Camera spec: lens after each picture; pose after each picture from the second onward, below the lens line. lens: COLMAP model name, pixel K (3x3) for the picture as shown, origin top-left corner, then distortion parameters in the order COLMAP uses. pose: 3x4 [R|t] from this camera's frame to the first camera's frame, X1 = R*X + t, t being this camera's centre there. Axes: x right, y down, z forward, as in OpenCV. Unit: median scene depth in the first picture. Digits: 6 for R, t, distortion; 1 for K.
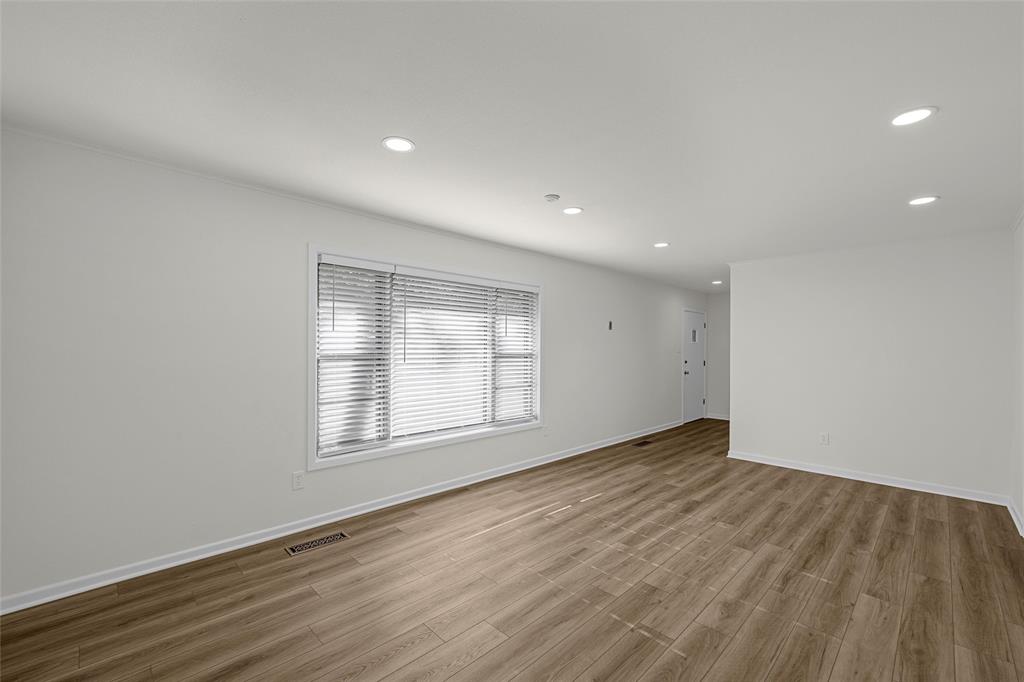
lens RADIAL K [[443.2, 0, 514.4], [0, 443.2, 345.6], [0, 0, 1]] dist [0.002598, 0.000396]
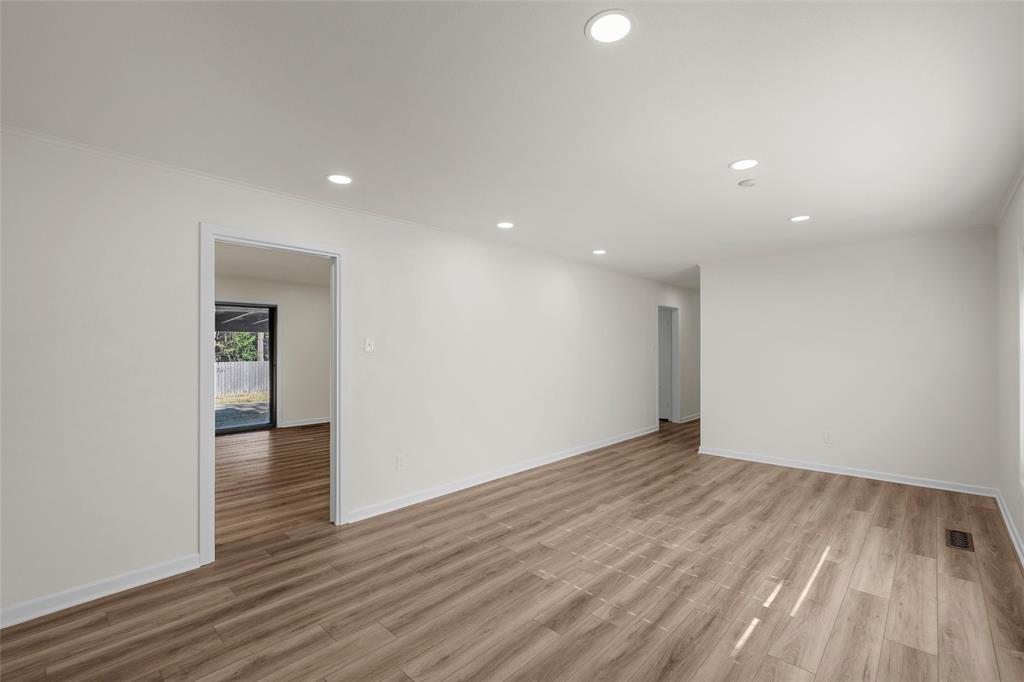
lens RADIAL K [[443.2, 0, 509.5], [0, 443.2, 343.6], [0, 0, 1]] dist [0.002598, 0.000396]
pose [[-0.999894, -0.007783, -0.012289, 0.551867], [-0.007625, 0.999889, -0.012821, 0.009584], [0.012387, -0.012725, -0.999842, 1.804988]]
